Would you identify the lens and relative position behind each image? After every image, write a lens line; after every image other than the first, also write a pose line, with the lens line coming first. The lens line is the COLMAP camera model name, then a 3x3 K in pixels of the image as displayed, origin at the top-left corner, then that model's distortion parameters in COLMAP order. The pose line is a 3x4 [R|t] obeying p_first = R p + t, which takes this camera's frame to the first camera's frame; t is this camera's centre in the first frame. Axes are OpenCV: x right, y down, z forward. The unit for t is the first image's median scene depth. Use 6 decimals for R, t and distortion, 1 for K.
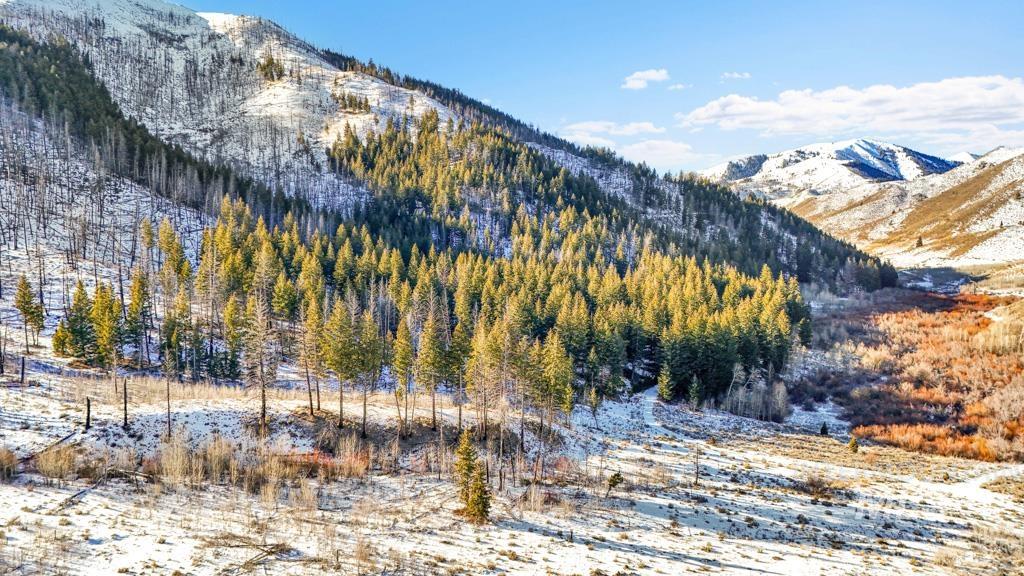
lens RADIAL K [[755.9, 0, 511.2], [0, 755.9, 290.4], [0, 0, 1]] dist [0.024119, -0.029723]
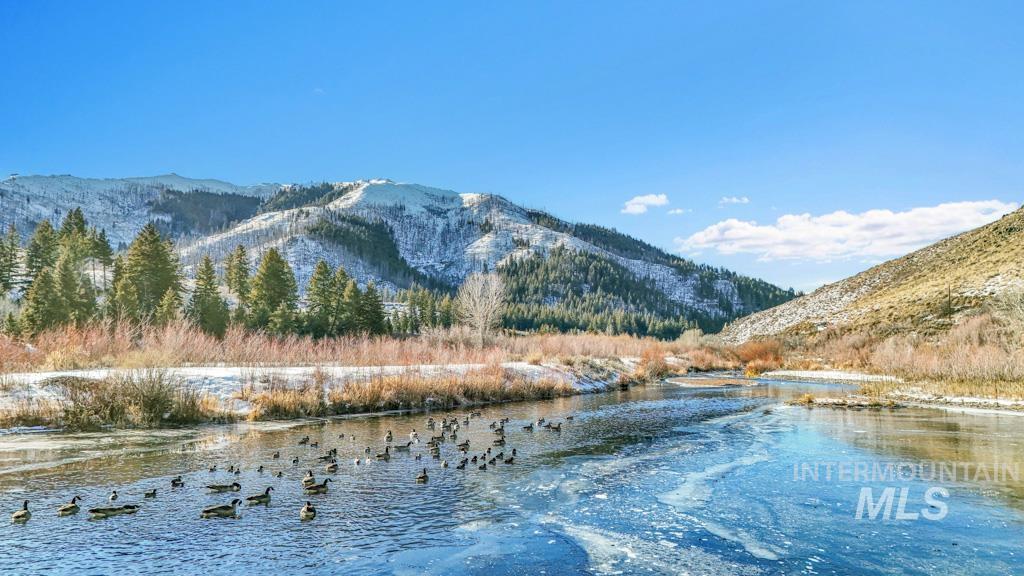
lens RADIAL K [[755.9, 0, 516.0], [0, 755.9, 288.9], [0, 0, 1]] dist [0.024119, -0.029723]
pose [[0.929082, -0.036825, -0.368037, 0.378613], [-0.027019, 0.985616, -0.166827, 0.134956], [0.368886, 0.164940, 0.914723, -0.532280]]
